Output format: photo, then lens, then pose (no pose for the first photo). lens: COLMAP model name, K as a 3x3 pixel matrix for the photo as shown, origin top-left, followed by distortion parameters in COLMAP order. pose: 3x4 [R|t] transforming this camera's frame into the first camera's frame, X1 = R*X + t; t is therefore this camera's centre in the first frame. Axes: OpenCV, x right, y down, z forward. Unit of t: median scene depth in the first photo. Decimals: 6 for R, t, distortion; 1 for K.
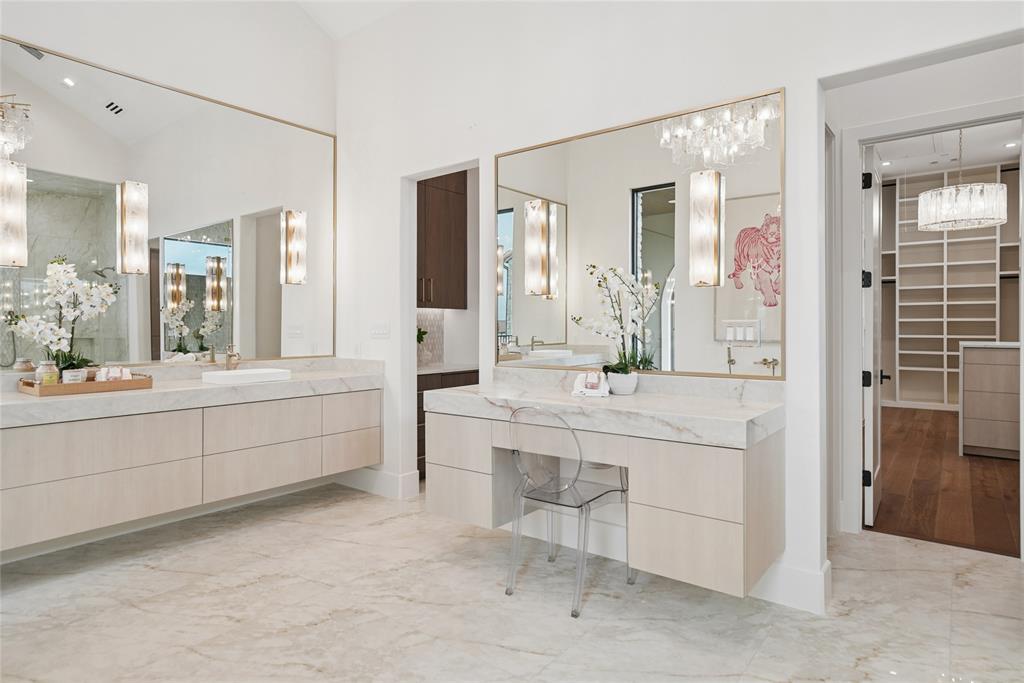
lens RADIAL K [[591.1, 0, 502.4], [0, 591.1, 326.4], [0, 0, 1]] dist [-0.007181, 0.002385]
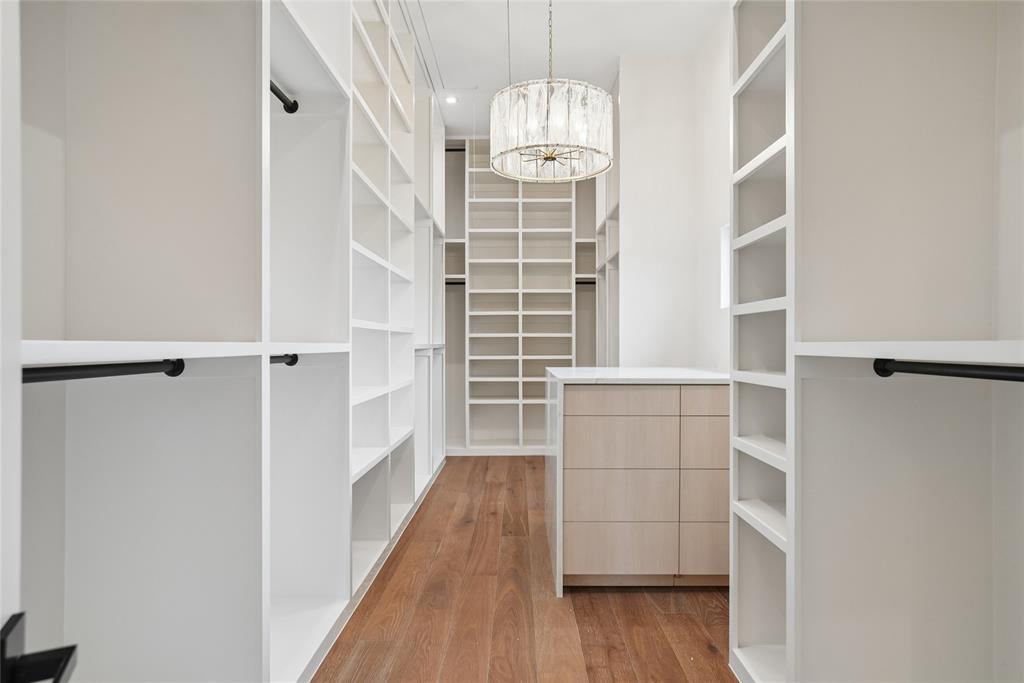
lens RADIAL K [[591.1, 0, 512.4], [0, 591.1, 342.3], [0, 0, 1]] dist [-0.007181, 0.002385]
pose [[0.796304, -0.000444, 0.604897, 0.190074], [0.002920, 0.999991, -0.003109, 0.000293], [-0.604890, 0.004242, 0.796298, 0.268596]]
